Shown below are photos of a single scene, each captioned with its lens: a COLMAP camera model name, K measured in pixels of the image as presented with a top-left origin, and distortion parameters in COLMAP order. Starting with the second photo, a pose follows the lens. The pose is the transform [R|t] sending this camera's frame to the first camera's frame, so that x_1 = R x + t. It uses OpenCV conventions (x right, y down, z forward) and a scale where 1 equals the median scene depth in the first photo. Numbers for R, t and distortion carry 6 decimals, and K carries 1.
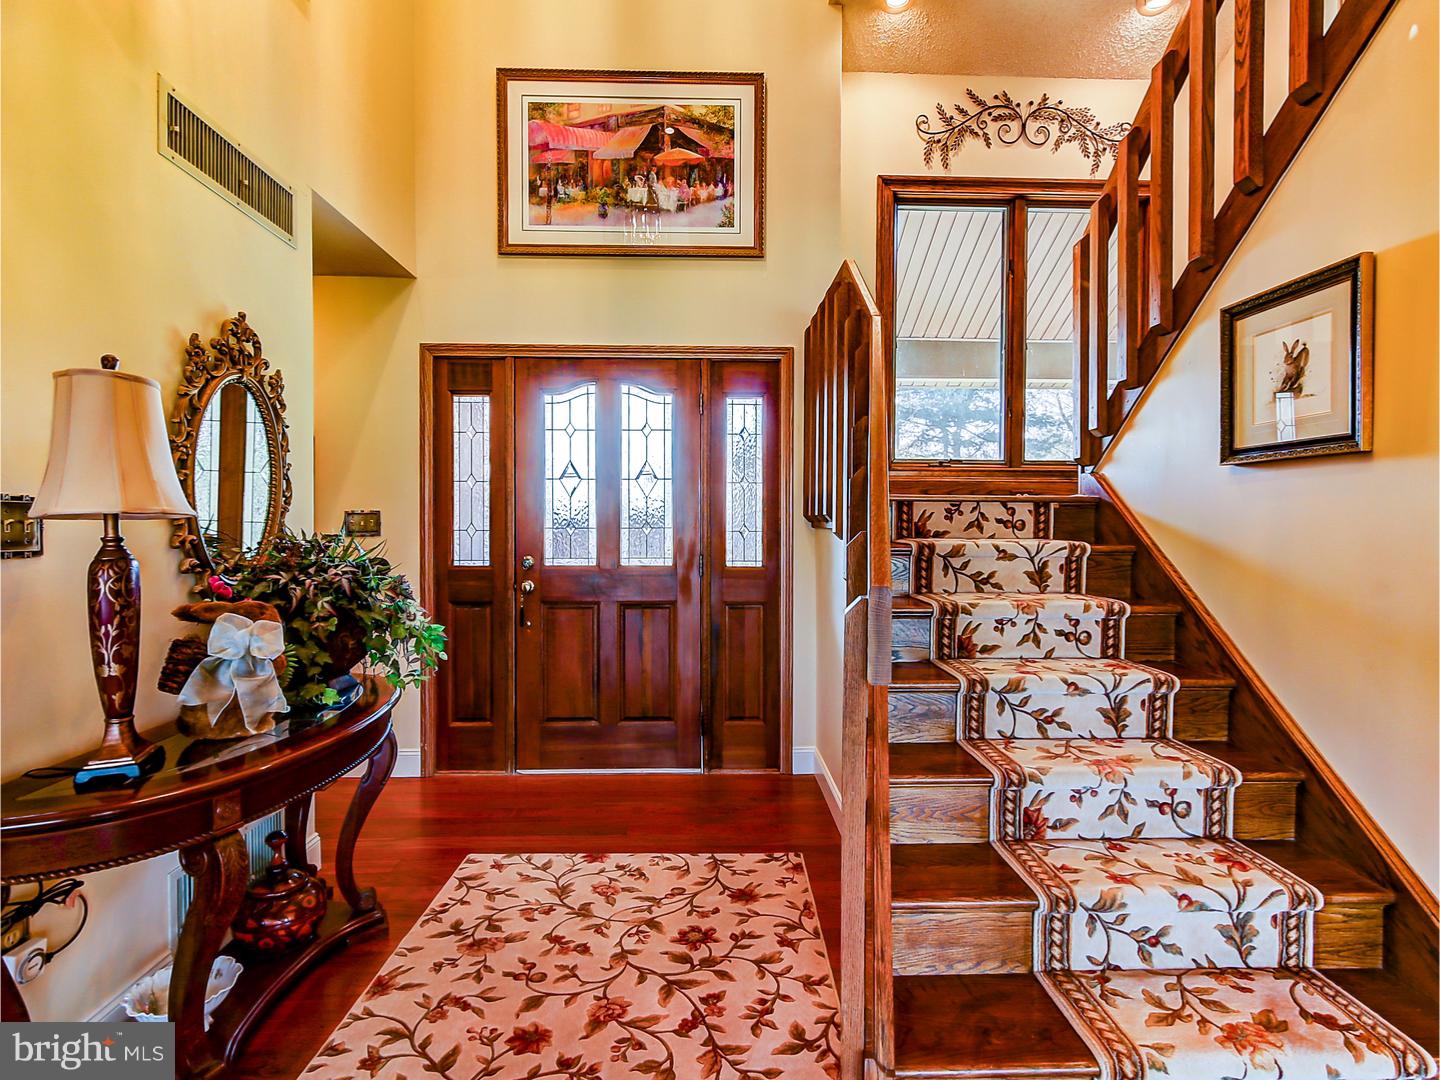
lens RADIAL K [[737.3, 0, 721.6], [0, 737.3, 535.3], [0, 0, 1]] dist [-0.000002, 0.002022]
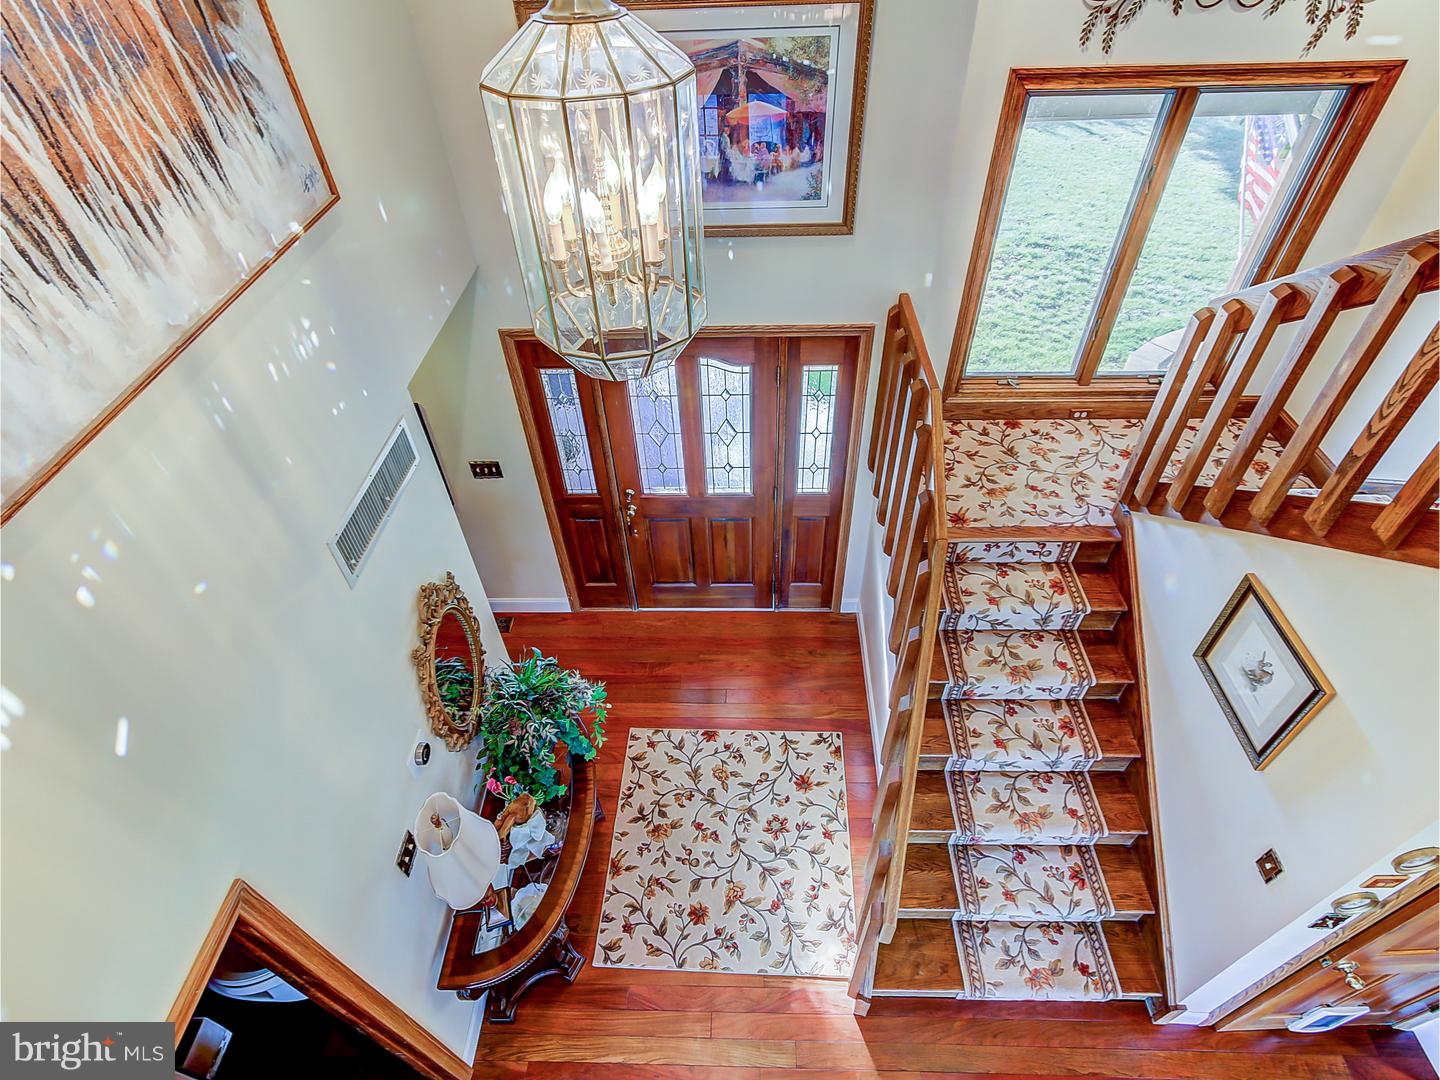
lens RADIAL K [[737.3, 0, 724.1], [0, 737.3, 505.6], [0, 0, 1]] dist [-0.000002, 0.002022]
pose [[0.998173, 0.014108, -0.058745, -0.054592], [0.028833, 0.743231, 0.668413, -0.991602], [0.053091, -0.668886, 0.741467, 0.153928]]
